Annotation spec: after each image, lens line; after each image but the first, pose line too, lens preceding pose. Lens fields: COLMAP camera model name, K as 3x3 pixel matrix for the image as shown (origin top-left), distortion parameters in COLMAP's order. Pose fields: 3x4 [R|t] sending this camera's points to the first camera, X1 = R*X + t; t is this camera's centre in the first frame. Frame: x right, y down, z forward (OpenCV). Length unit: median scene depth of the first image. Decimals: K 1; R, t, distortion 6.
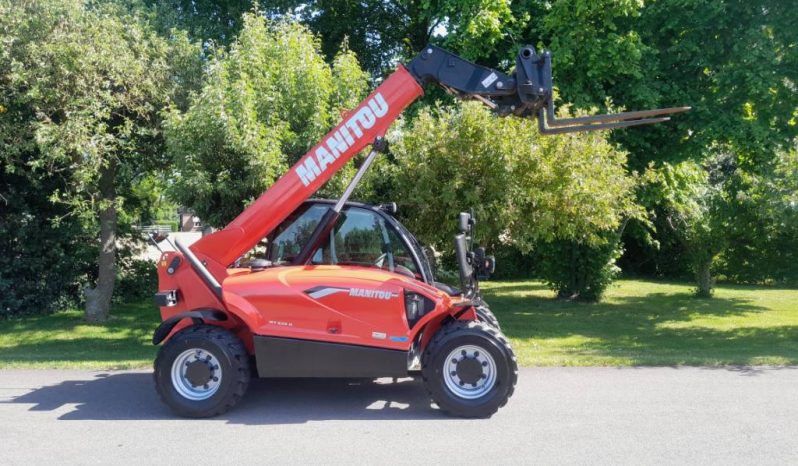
lens RADIAL K [[625.0, 0, 401.2], [0, 625.0, 231.4], [0, 0, 1]] dist [0.035260, -0.057036]
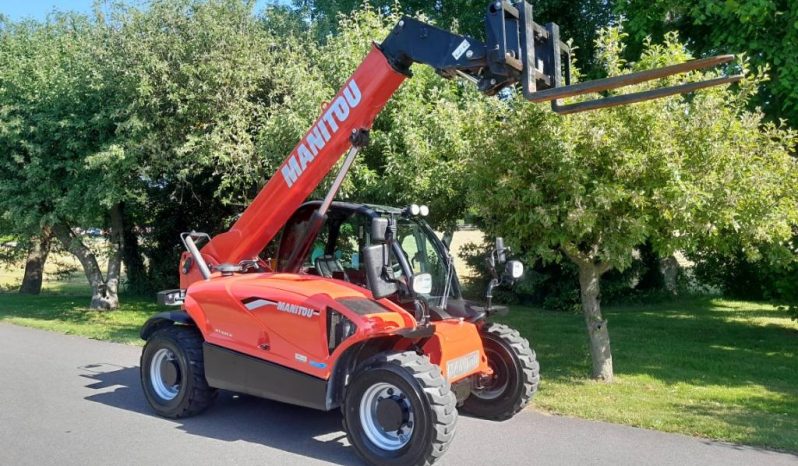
lens RADIAL K [[625.0, 0, 404.6], [0, 625.0, 235.9], [0, 0, 1]] dist [0.035260, -0.057036]
pose [[0.876476, 0.024273, -0.480833, 0.453188], [-0.020590, 0.999704, 0.012933, -0.016282], [0.481004, -0.001435, 0.876717, 0.270457]]
